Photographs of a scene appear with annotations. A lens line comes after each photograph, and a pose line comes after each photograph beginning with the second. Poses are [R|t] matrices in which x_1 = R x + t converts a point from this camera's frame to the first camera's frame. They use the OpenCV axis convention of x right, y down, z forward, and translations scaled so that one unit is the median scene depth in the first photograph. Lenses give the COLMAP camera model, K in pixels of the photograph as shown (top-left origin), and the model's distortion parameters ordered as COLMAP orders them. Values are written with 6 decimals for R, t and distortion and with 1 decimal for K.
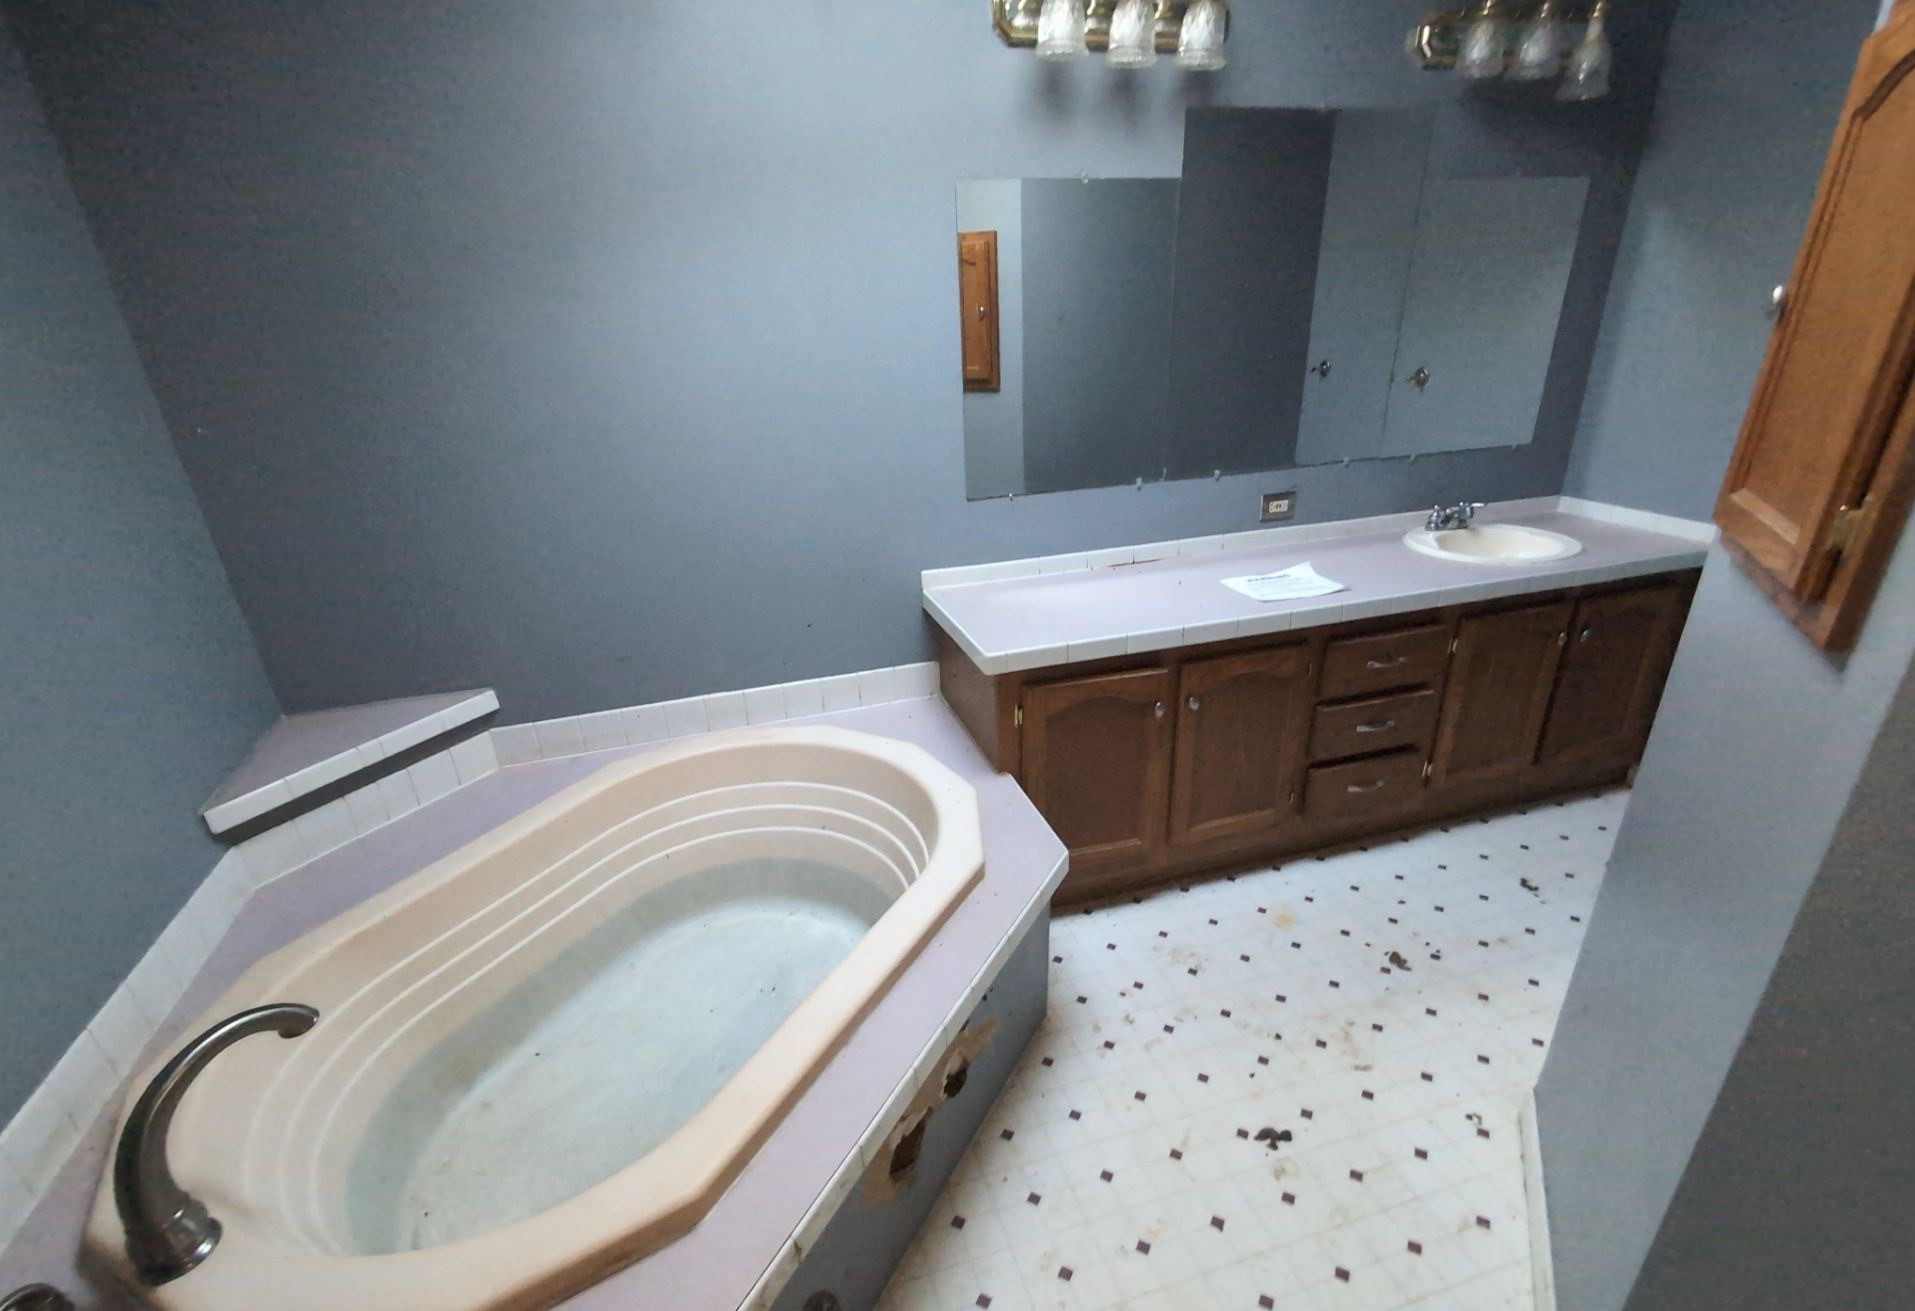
lens RADIAL K [[876.7, 0, 935.2], [0, 876.7, 703.0], [0, 0, 1]] dist [0.000694, -0.000567]
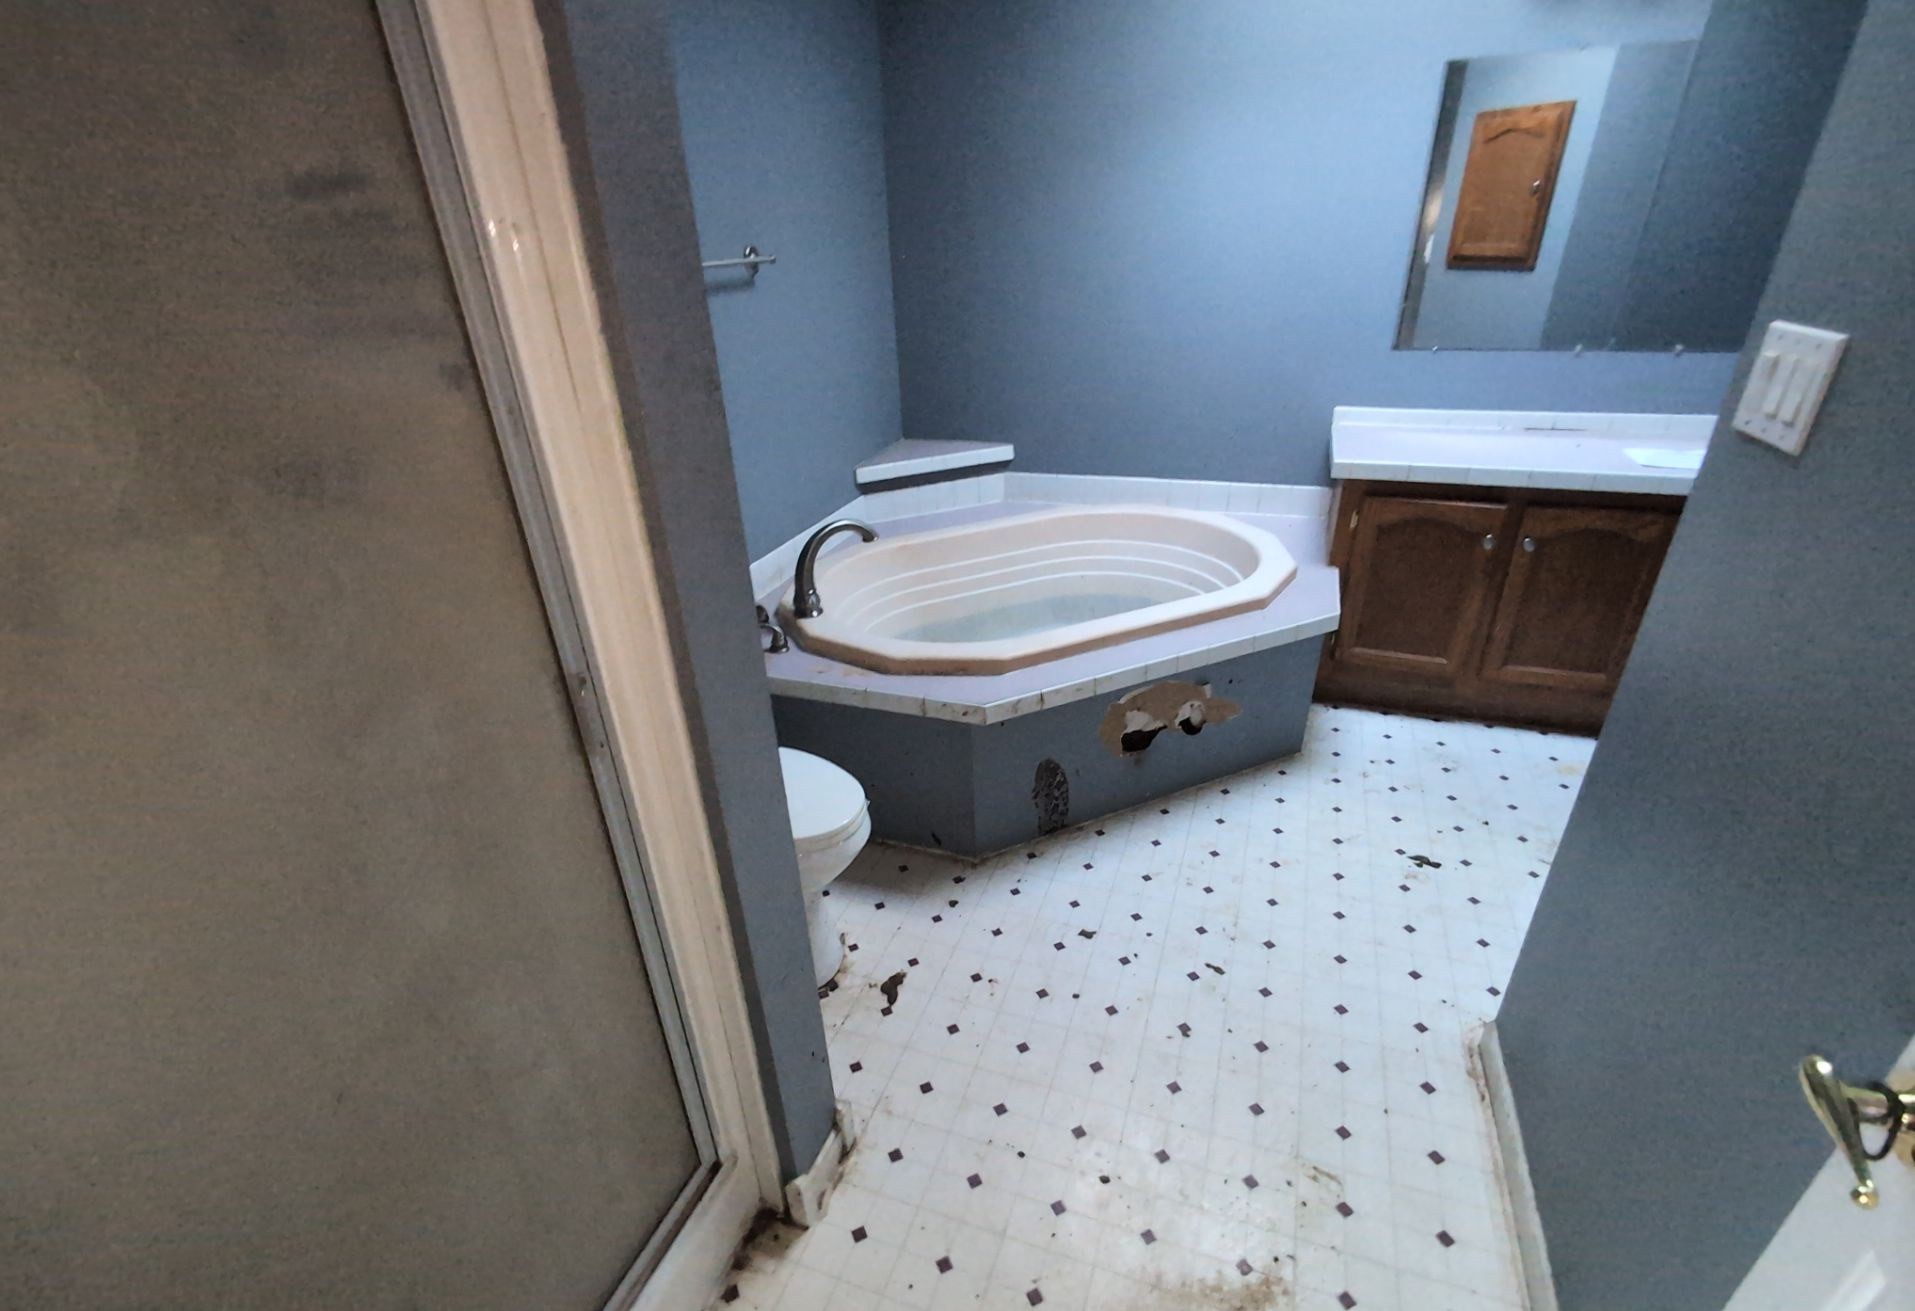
lens RADIAL K [[876.7, 0, 935.2], [0, 876.7, 703.0], [0, 0, 1]] dist [0.000694, -0.000567]
pose [[0.791115, 0.297456, -0.534469, 0.349780], [-0.243961, 0.954726, 0.170239, 0.186702], [0.560909, -0.004289, 0.827866, -0.357733]]
